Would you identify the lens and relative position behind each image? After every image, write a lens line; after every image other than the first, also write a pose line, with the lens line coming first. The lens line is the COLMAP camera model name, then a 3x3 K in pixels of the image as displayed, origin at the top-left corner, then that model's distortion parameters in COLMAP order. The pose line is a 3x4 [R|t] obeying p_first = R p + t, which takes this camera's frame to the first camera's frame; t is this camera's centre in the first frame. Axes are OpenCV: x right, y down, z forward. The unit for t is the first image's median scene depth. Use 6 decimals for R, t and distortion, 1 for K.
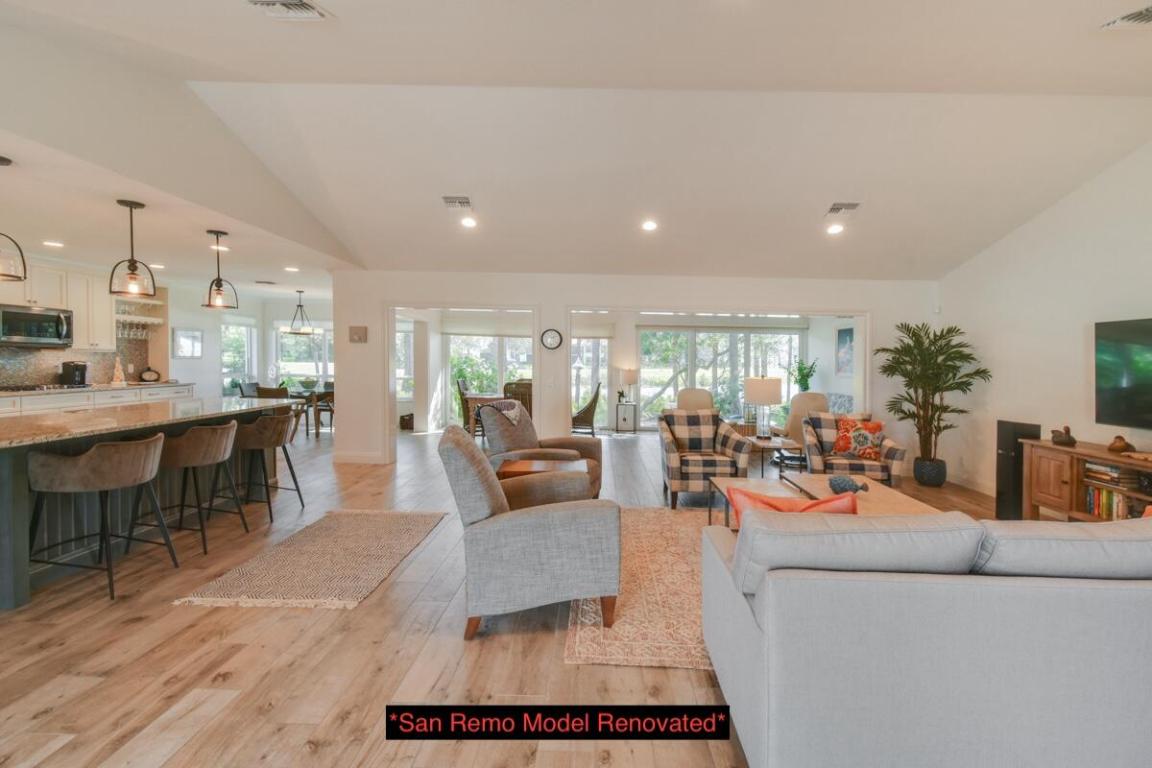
lens RADIAL K [[511.1, 0, 578.1], [0, 511.1, 367.7], [0, 0, 1]] dist [0.001606, -0.000111]
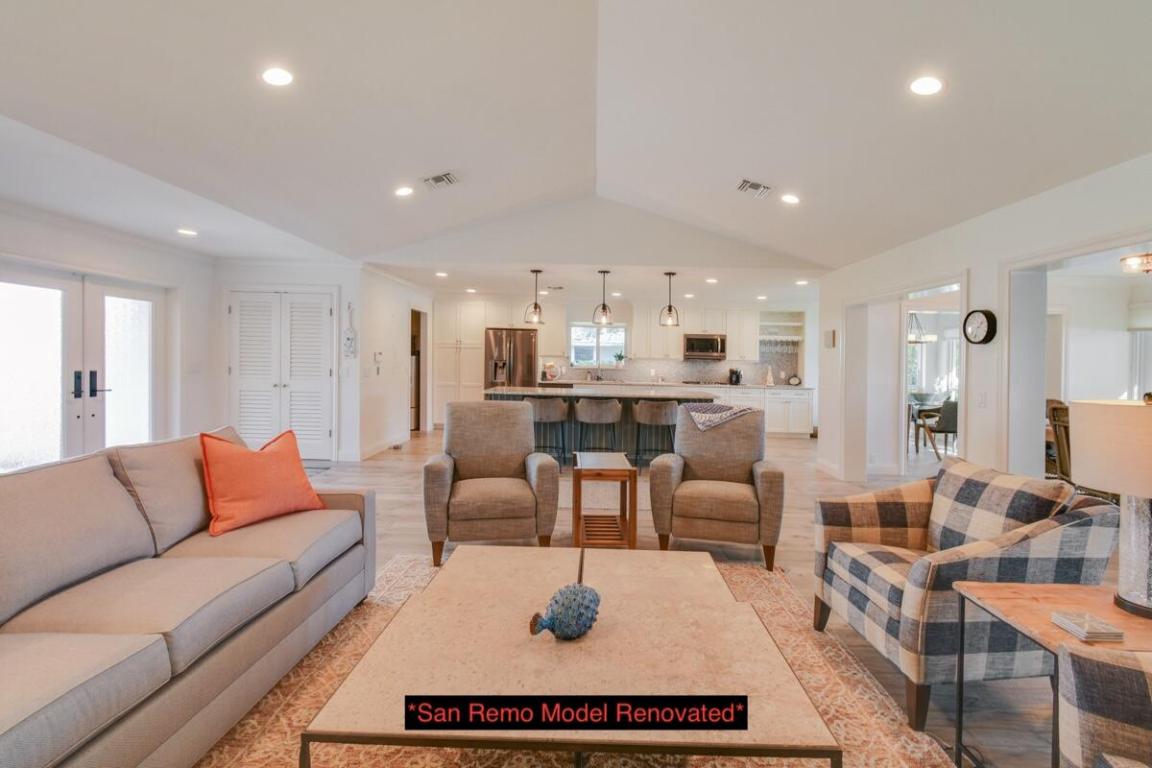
lens RADIAL K [[525.9, 0, 618.4], [0, 525.9, 381.6], [0, 0, 1]] dist [0.001032, 0.000081]
pose [[0.058683, 0.019462, -0.998087, 0.536786], [-0.035715, 0.999211, 0.017384, 0.011545], [0.997638, 0.034627, 0.059331, 0.552352]]
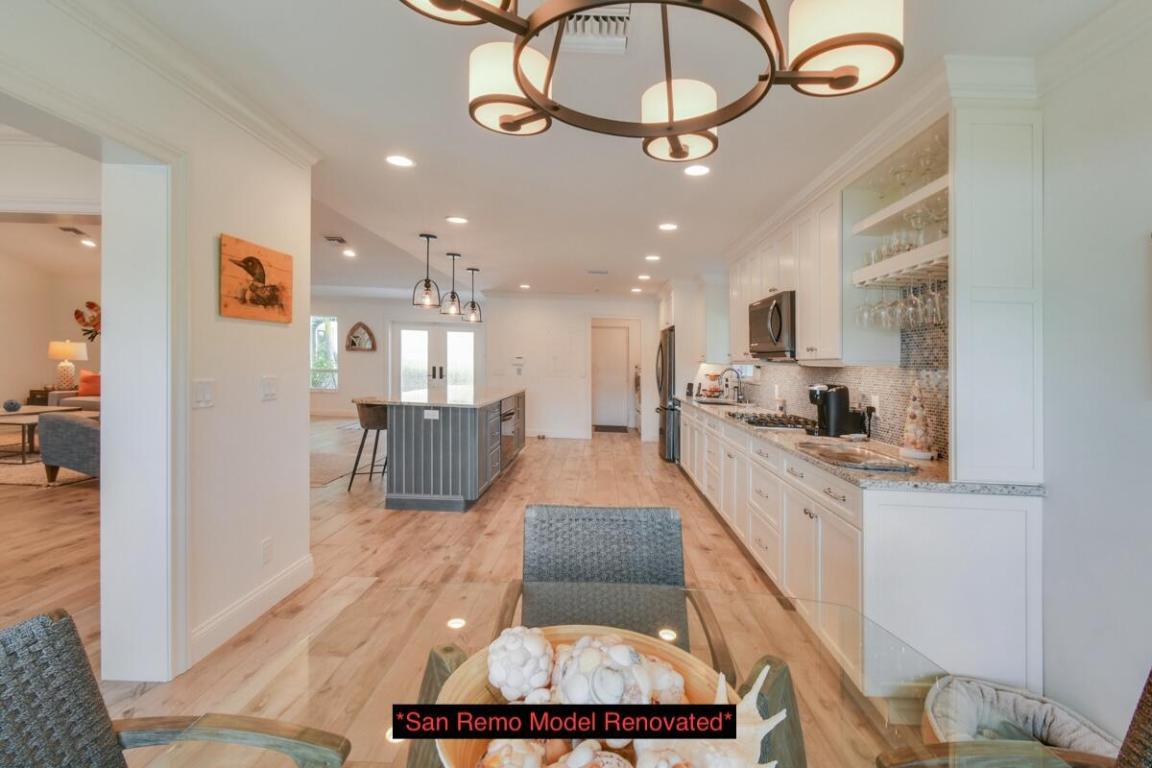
lens RADIAL K [[521.2, 0, 579.5], [0, 521.2, 376.9], [0, 0, 1]] dist [0.000787, -0.000007]
pose [[-0.998298, -0.057467, -0.009973, -0.740329], [-0.057845, 0.997398, 0.043017, -0.028174], [0.007475, 0.043521, -0.999025, 1.499929]]
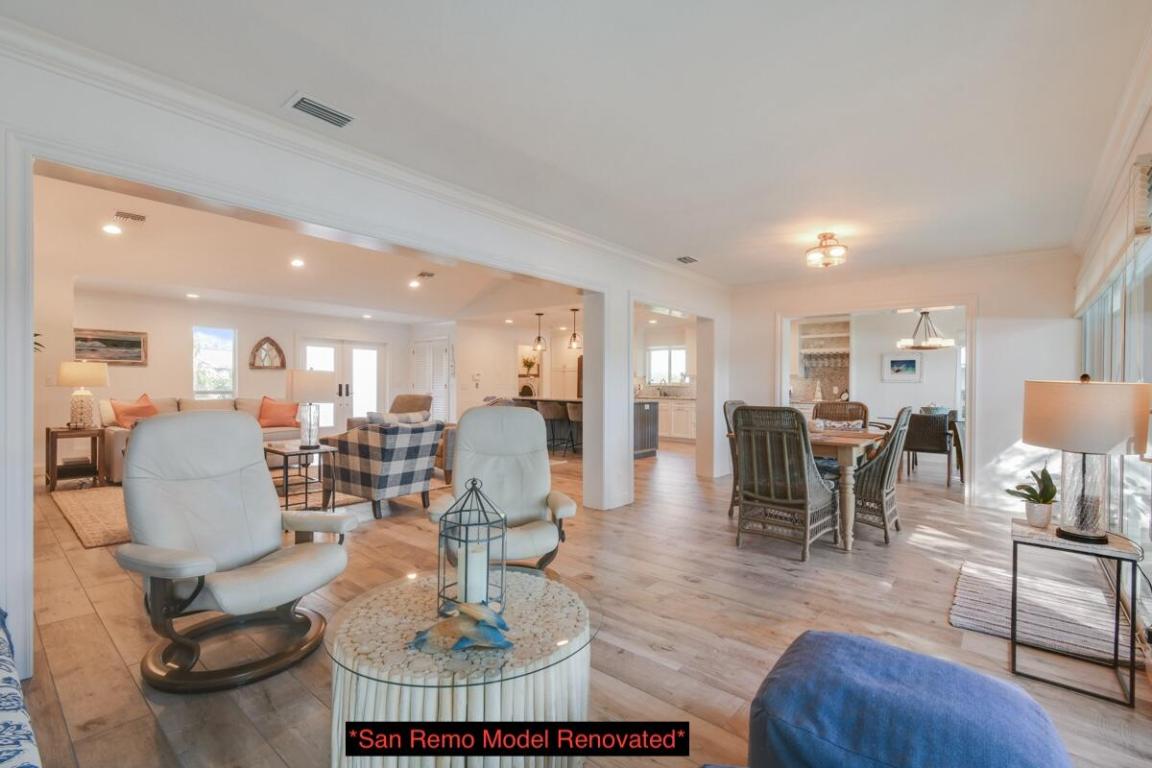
lens RADIAL K [[521.2, 0, 579.5], [0, 521.2, 376.9], [0, 0, 1]] dist [0.000787, -0.000007]
pose [[-0.621582, -0.041780, -0.782234, 0.556764], [-0.038724, 0.998995, -0.022587, 0.023508], [0.782392, 0.016251, -0.622575, 1.462163]]
